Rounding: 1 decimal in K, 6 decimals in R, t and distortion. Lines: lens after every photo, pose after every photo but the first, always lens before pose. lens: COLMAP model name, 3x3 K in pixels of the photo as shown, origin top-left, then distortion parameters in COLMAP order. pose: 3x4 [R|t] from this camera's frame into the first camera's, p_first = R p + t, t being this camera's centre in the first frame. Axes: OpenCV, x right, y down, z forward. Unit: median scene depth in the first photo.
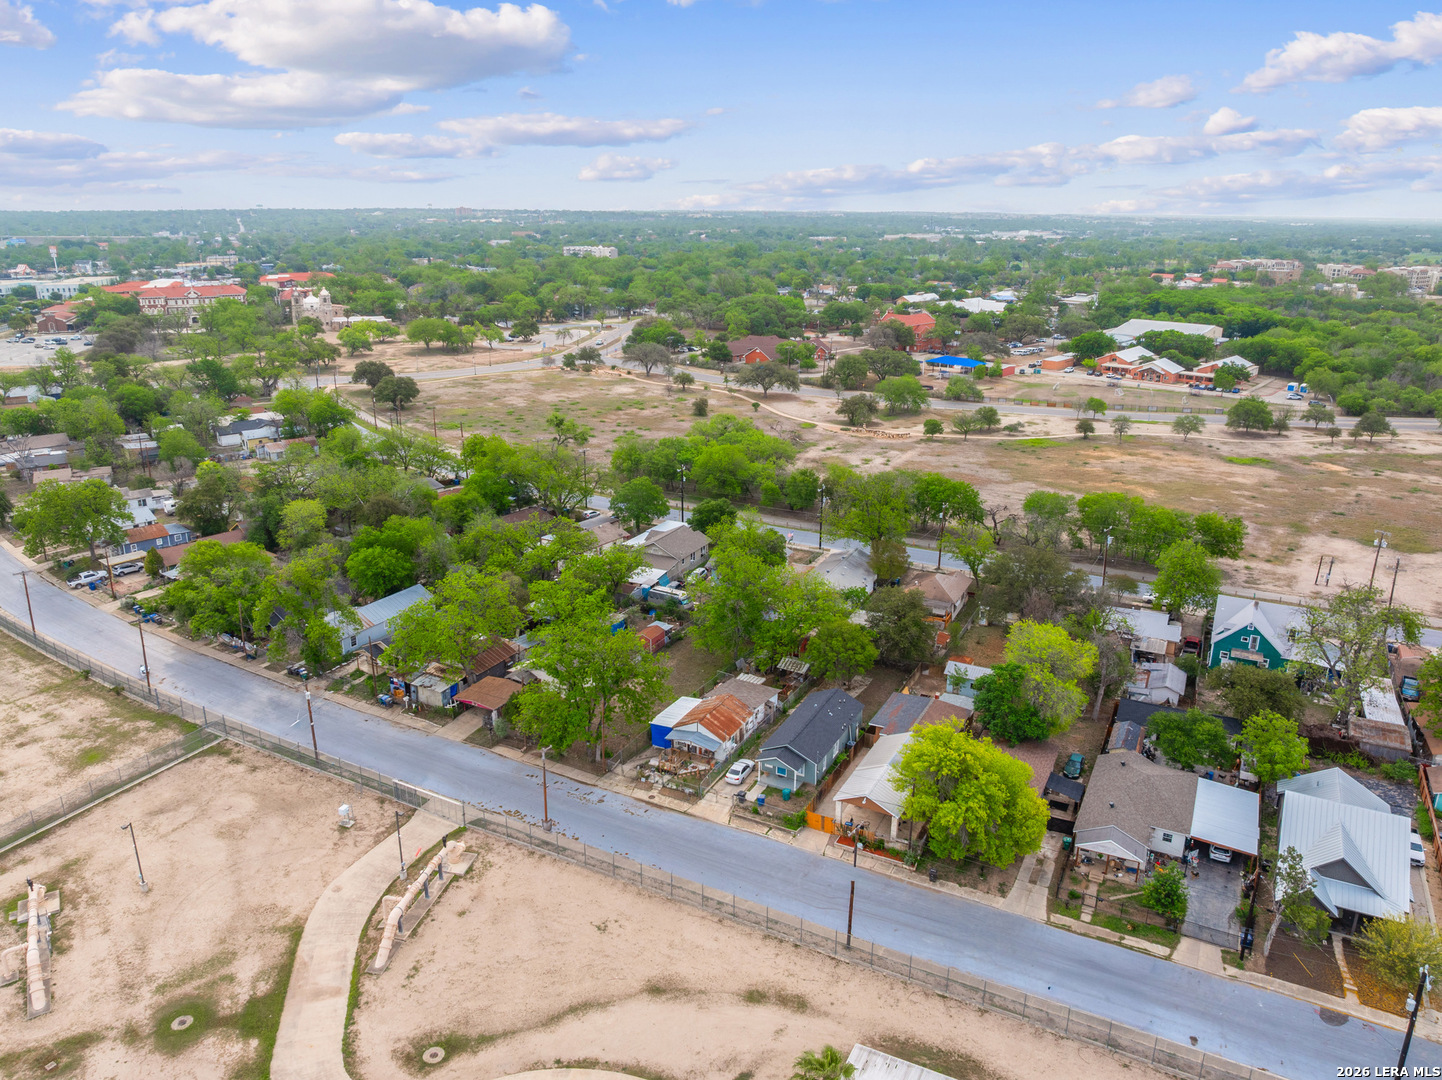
lens RADIAL K [[1021.0, 0, 722.9], [0, 1021.0, 518.0], [0, 0, 1]] dist [-0.021195, -0.025945]
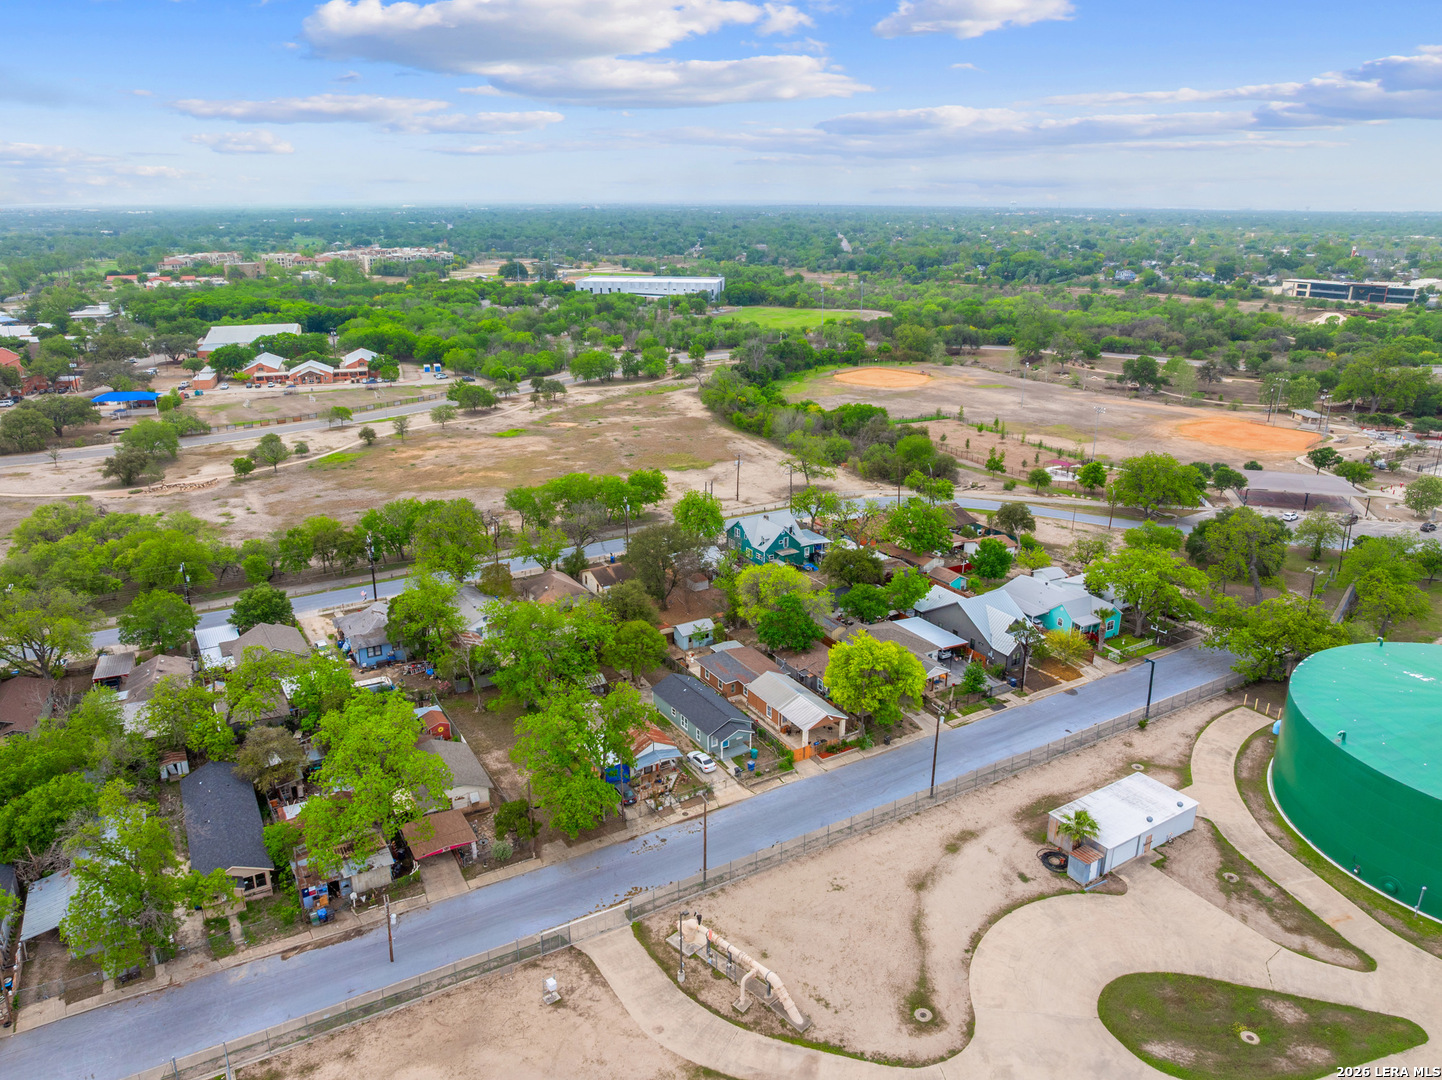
lens RADIAL K [[1021.0, 0, 722.9], [0, 1021.0, 518.0], [0, 0, 1]] dist [-0.021195, -0.025945]
pose [[0.517262, -0.259502, 0.815536, -0.804075], [0.249256, 0.957290, 0.146515, -0.167042], [-0.818726, 0.127490, 0.559852, 0.301119]]
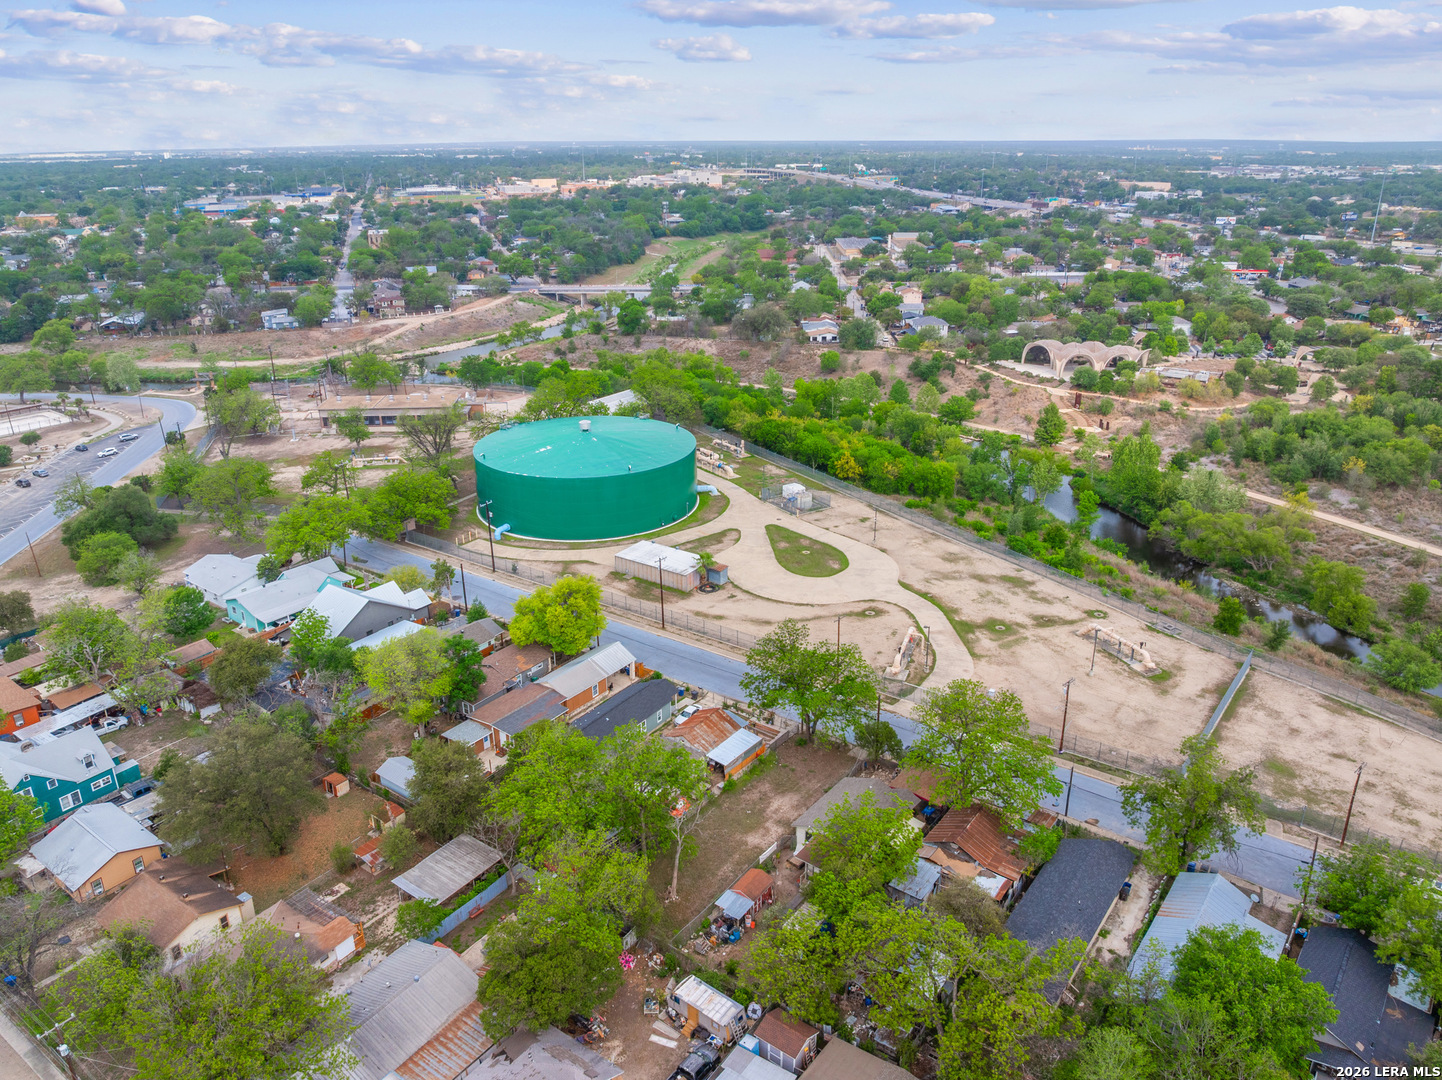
lens RADIAL K [[1021.0, 0, 722.9], [0, 1021.0, 518.0], [0, 0, 1]] dist [-0.021195, -0.025945]
pose [[-0.990240, -0.049758, 0.130184, -0.163703], [0.039646, 0.794938, 0.605394, -0.648288], [-0.133612, 0.604647, -0.785207, 1.750671]]
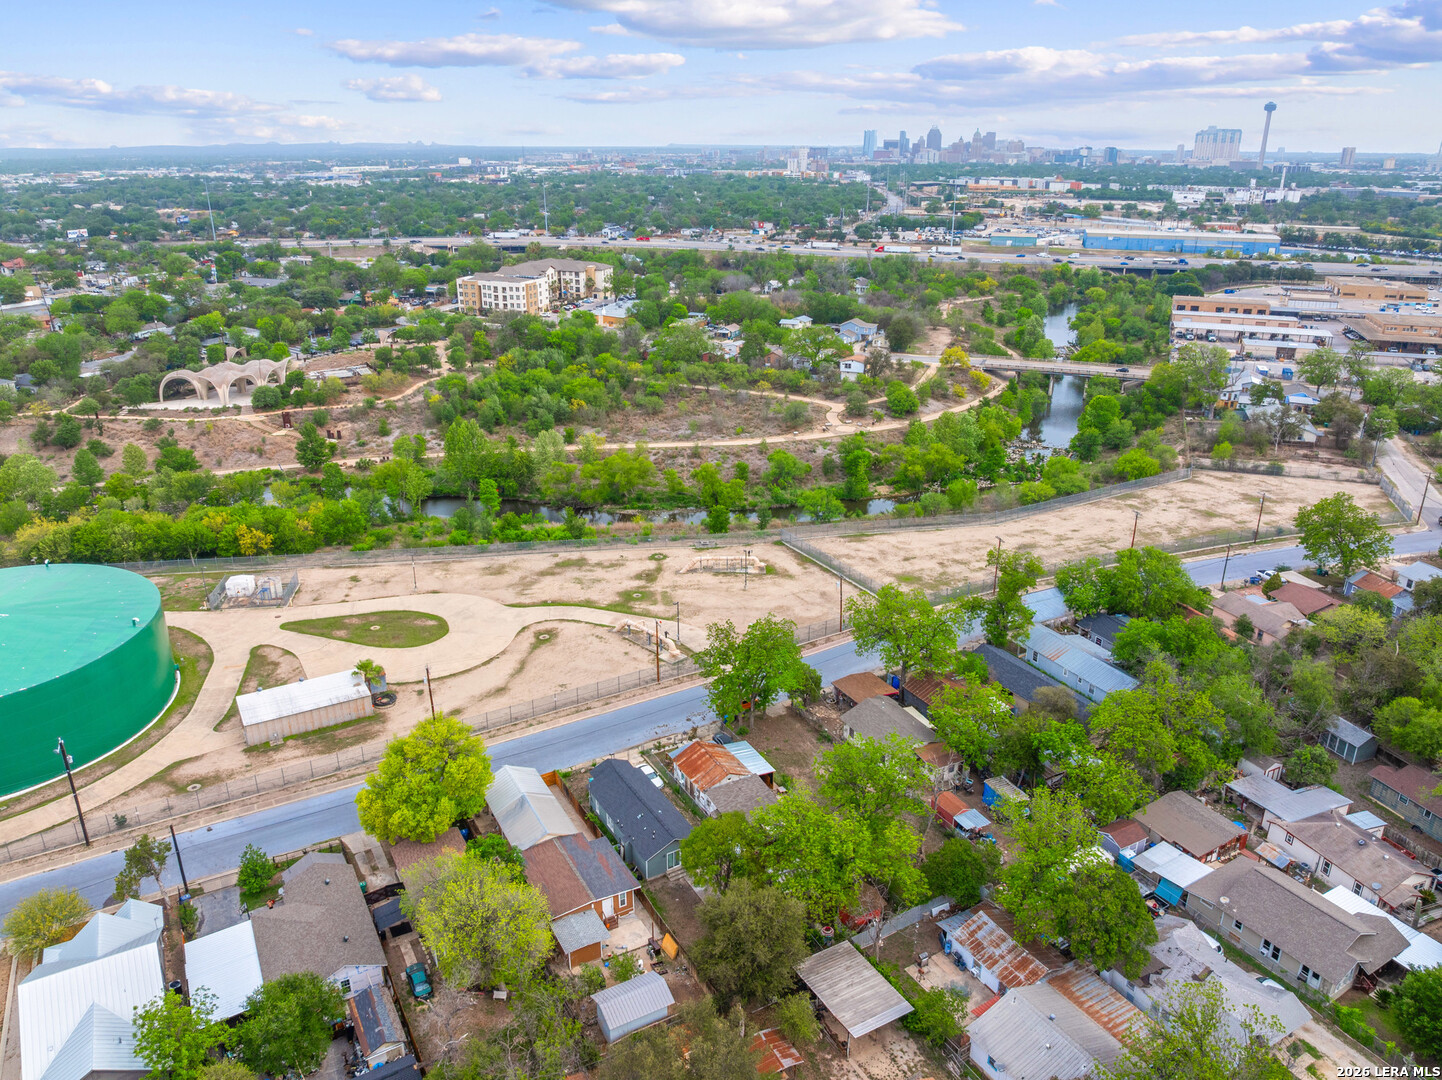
lens RADIAL K [[1021.0, 0, 722.9], [0, 1021.0, 518.0], [0, 0, 1]] dist [-0.021195, -0.025945]
pose [[-0.538946, 0.283924, -0.793047, 0.743716], [-0.250955, 0.844606, 0.472930, -0.511308], [0.804089, 0.453903, -0.383945, 1.320718]]
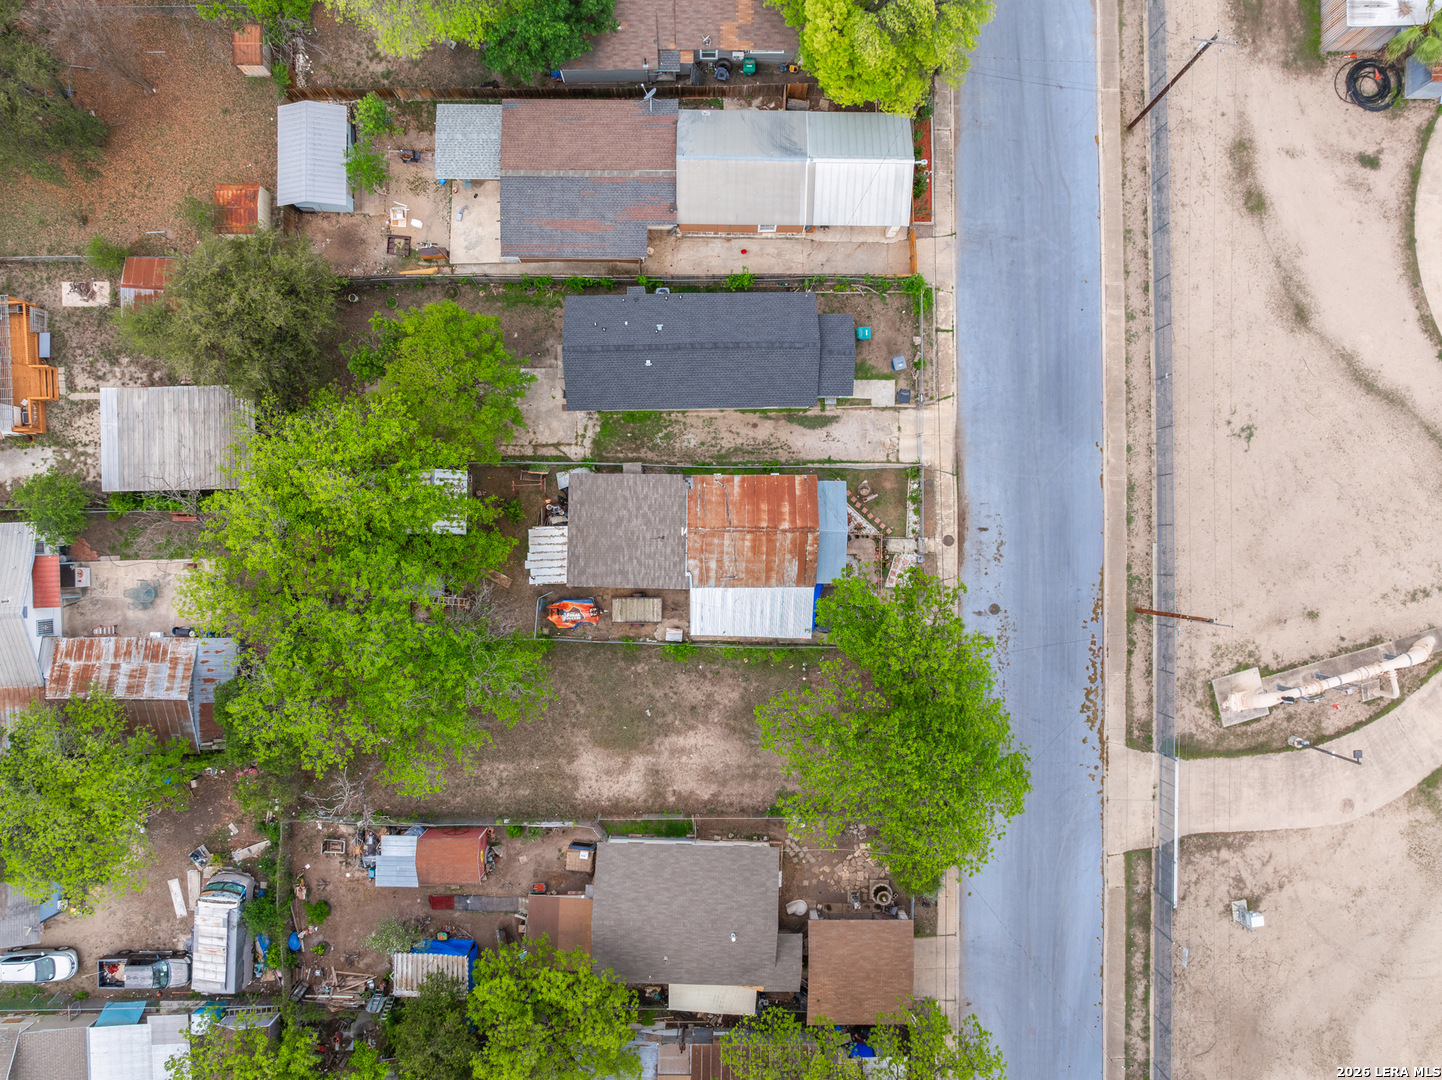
lens RADIAL K [[1022.1, 0, 721.0], [0, 1022.1, 569.5], [0, 0, 1]] dist [-0.055209, 0.026906]
pose [[-0.467494, -0.883651, -0.024698, -0.006342], [0.241275, -0.154425, 0.958091, -0.322141], [-0.850433, 0.441943, 0.285396, 0.895900]]
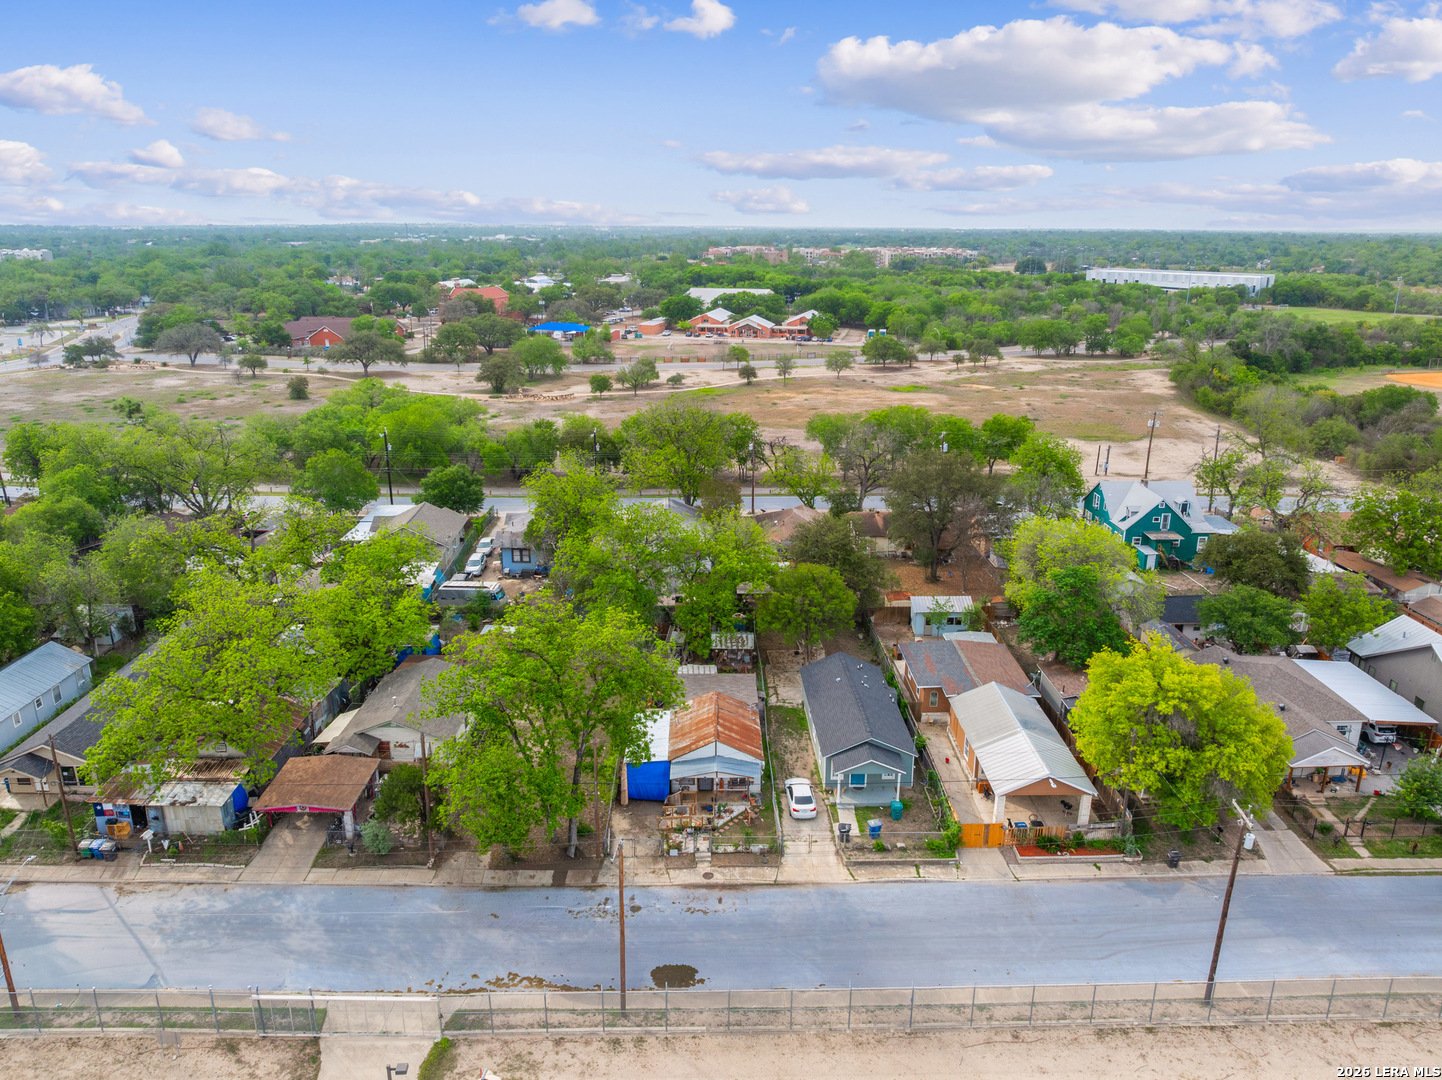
lens RADIAL K [[1021.0, 0, 722.9], [0, 1021.0, 518.0], [0, 0, 1]] dist [-0.021195, -0.025945]
pose [[0.876039, -0.135973, 0.462674, -0.294220], [0.141853, 0.989638, 0.022251, 0.049512], [-0.460905, 0.046139, 0.886249, 0.427153]]
